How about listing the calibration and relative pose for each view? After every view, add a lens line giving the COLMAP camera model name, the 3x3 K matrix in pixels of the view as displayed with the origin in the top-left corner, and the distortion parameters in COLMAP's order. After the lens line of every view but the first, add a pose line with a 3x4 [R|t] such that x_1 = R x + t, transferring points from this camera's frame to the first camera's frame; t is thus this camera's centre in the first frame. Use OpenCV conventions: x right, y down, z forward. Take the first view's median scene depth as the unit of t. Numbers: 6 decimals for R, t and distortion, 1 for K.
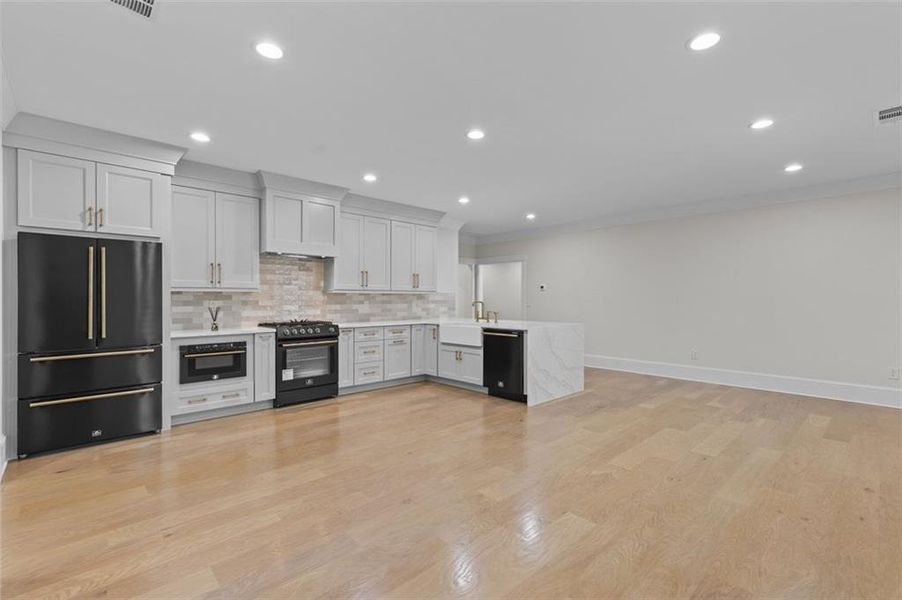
lens RADIAL K [[406.8, 0, 454.1], [0, 406.8, 299.6], [0, 0, 1]] dist [0.000683, -0.000828]
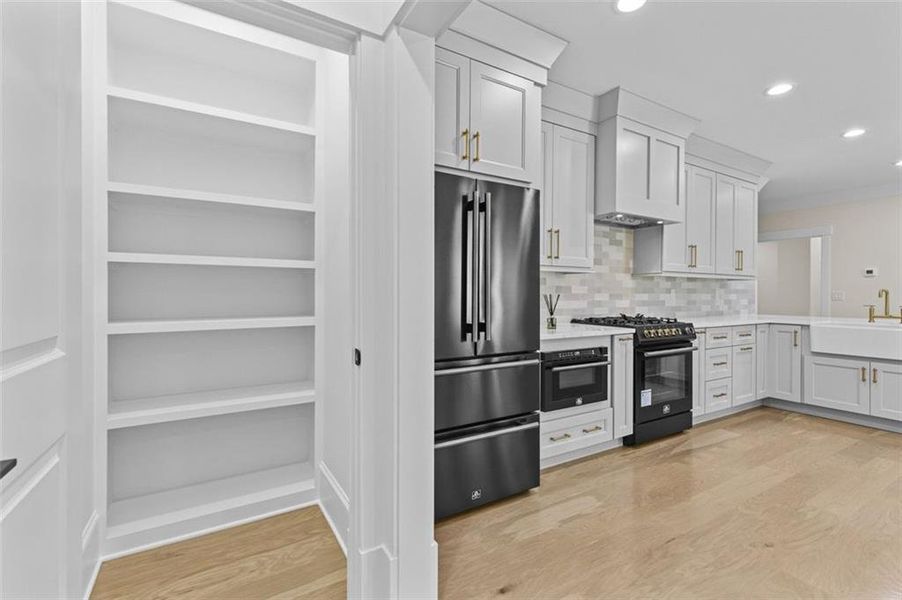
lens RADIAL K [[406.8, 0, 447.3], [0, 406.8, 298.2], [0, 0, 1]] dist [0.000683, -0.000828]
pose [[0.970110, 0.006797, -0.242569, -0.511075], [-0.004185, 0.999928, 0.011281, 0.015393], [0.242628, -0.009928, 0.970069, 0.258095]]
